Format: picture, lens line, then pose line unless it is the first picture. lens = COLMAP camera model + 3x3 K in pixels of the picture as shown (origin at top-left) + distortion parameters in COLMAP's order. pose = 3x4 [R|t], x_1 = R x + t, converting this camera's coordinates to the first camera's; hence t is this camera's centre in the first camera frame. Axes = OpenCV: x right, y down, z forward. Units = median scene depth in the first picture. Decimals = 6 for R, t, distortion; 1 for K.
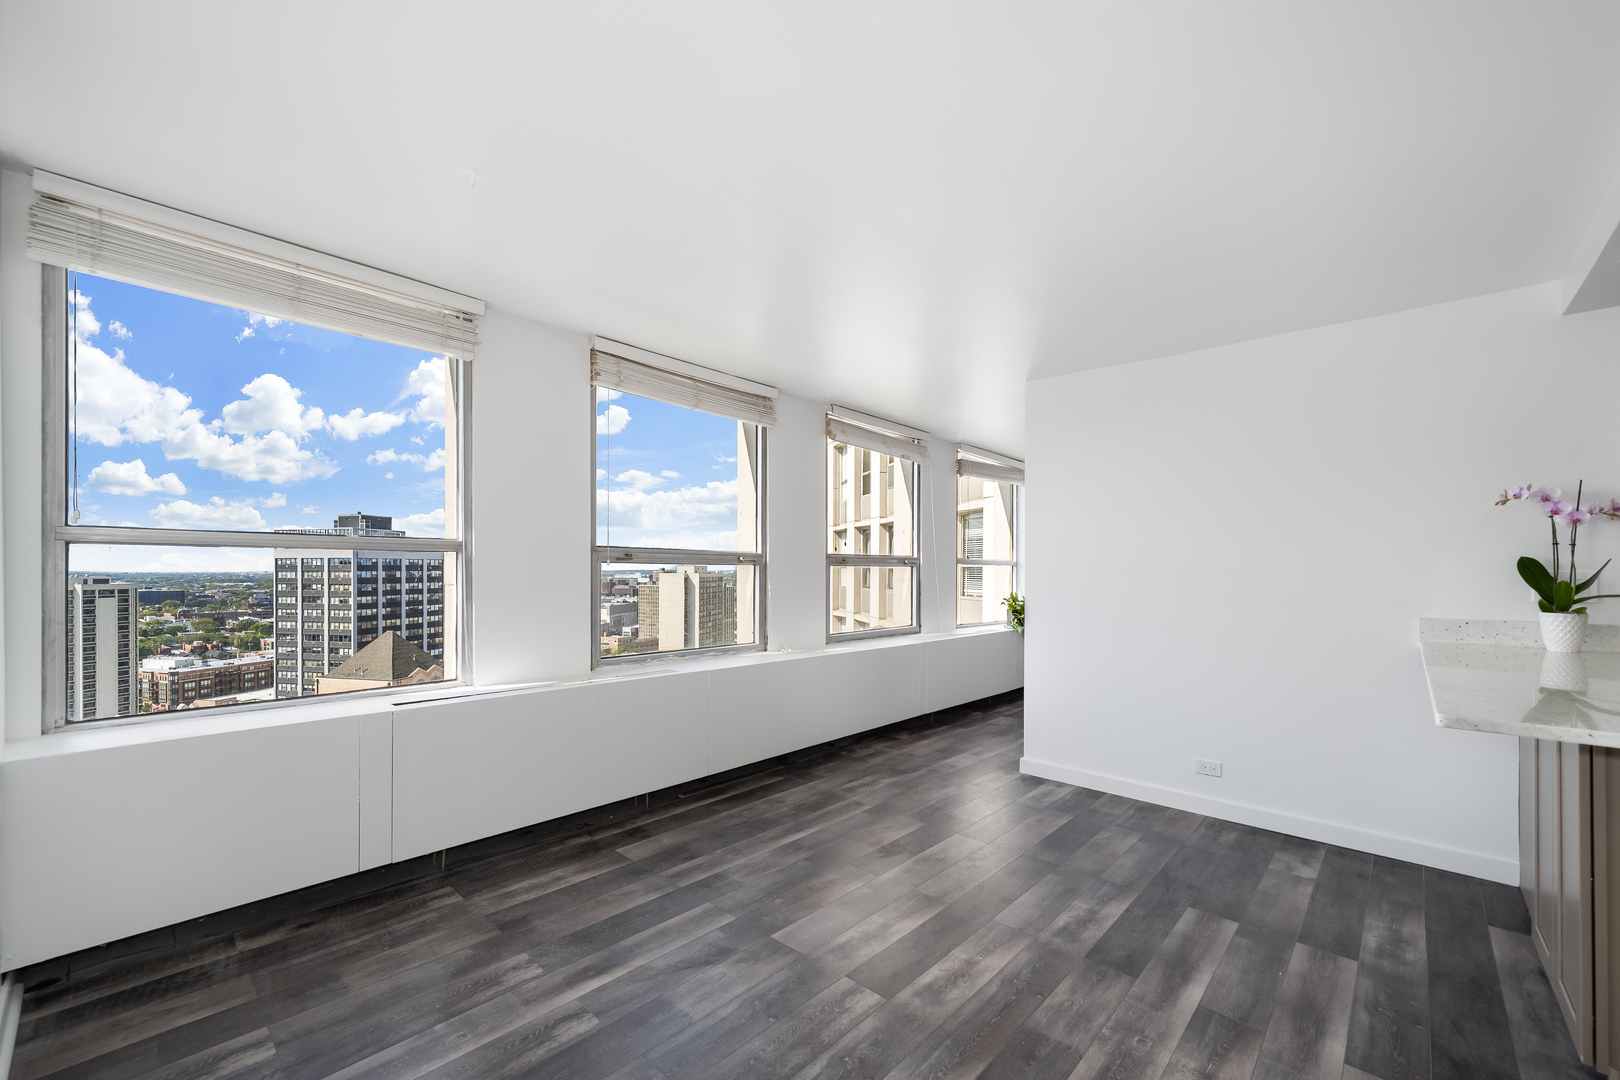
lens RADIAL K [[650.7, 0, 875.3], [0, 650.7, 574.0], [0, 0, 1]] dist [0.010276, -0.001802]
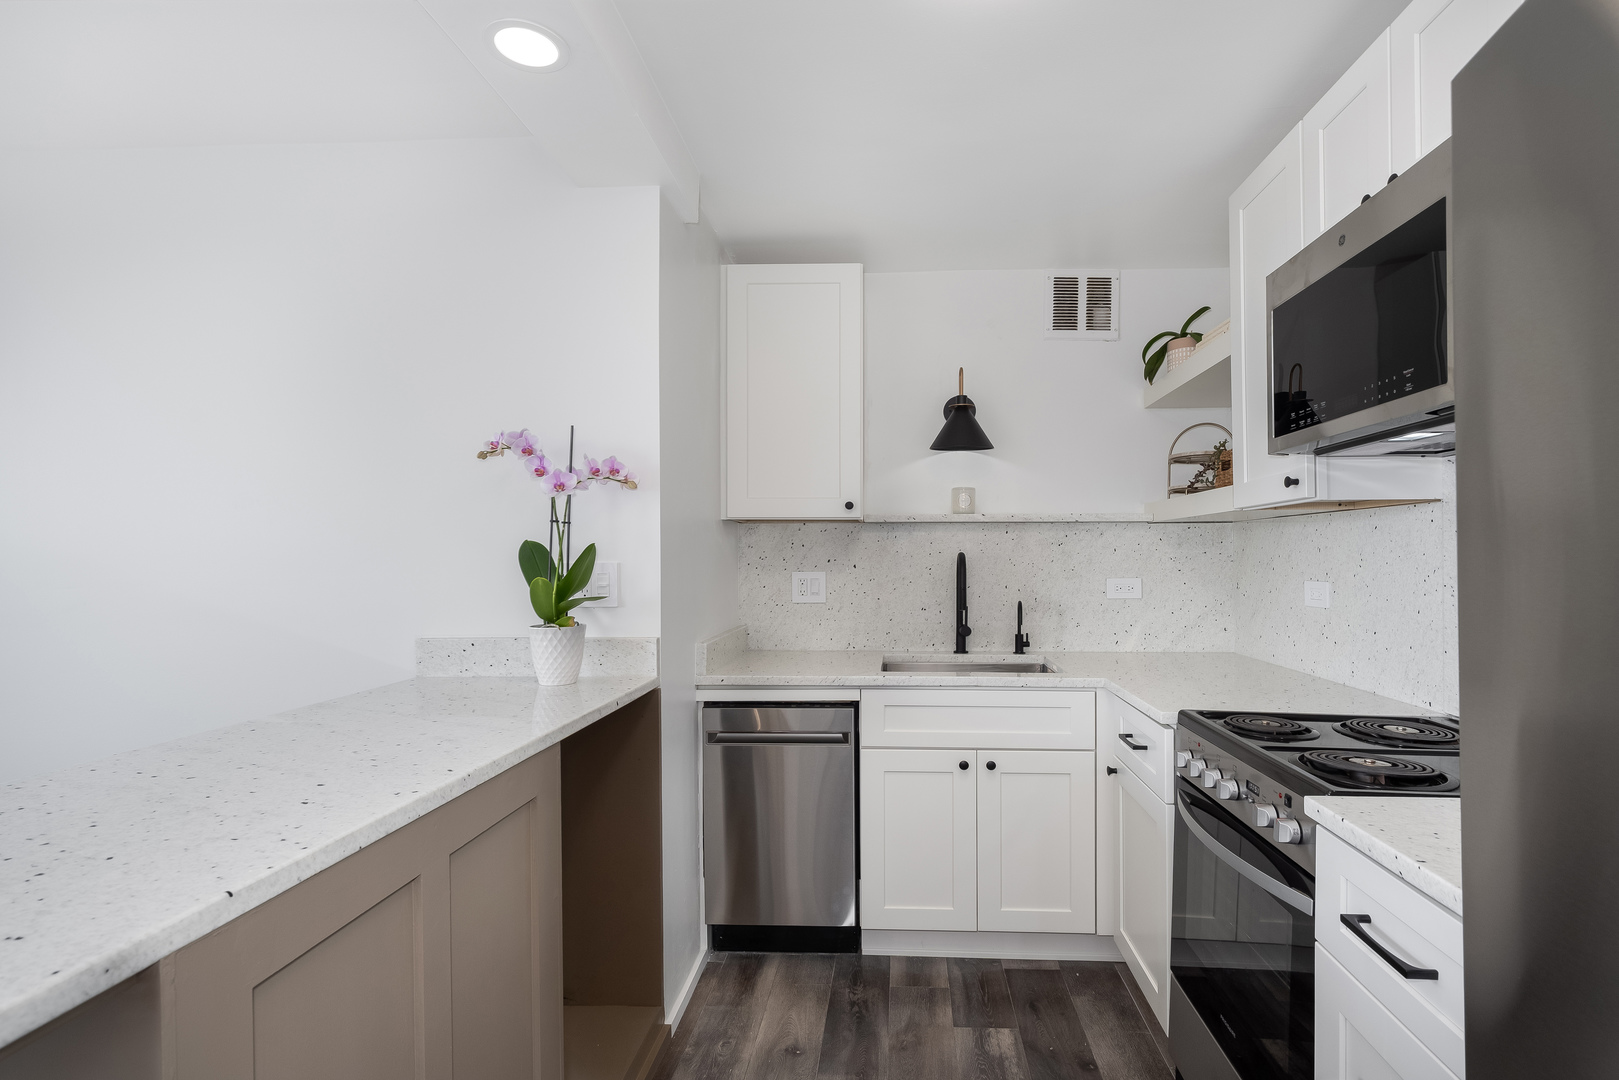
lens RADIAL K [[718.6, 0, 853.6], [0, 718.6, 568.8], [0, 0, 1]] dist [0.011633, 0.000173]
pose [[0.783404, -0.015038, 0.621331, 0.419653], [0.009564, 0.999881, 0.012141, -0.000512], [-0.621439, -0.003569, 0.783454, 0.132731]]
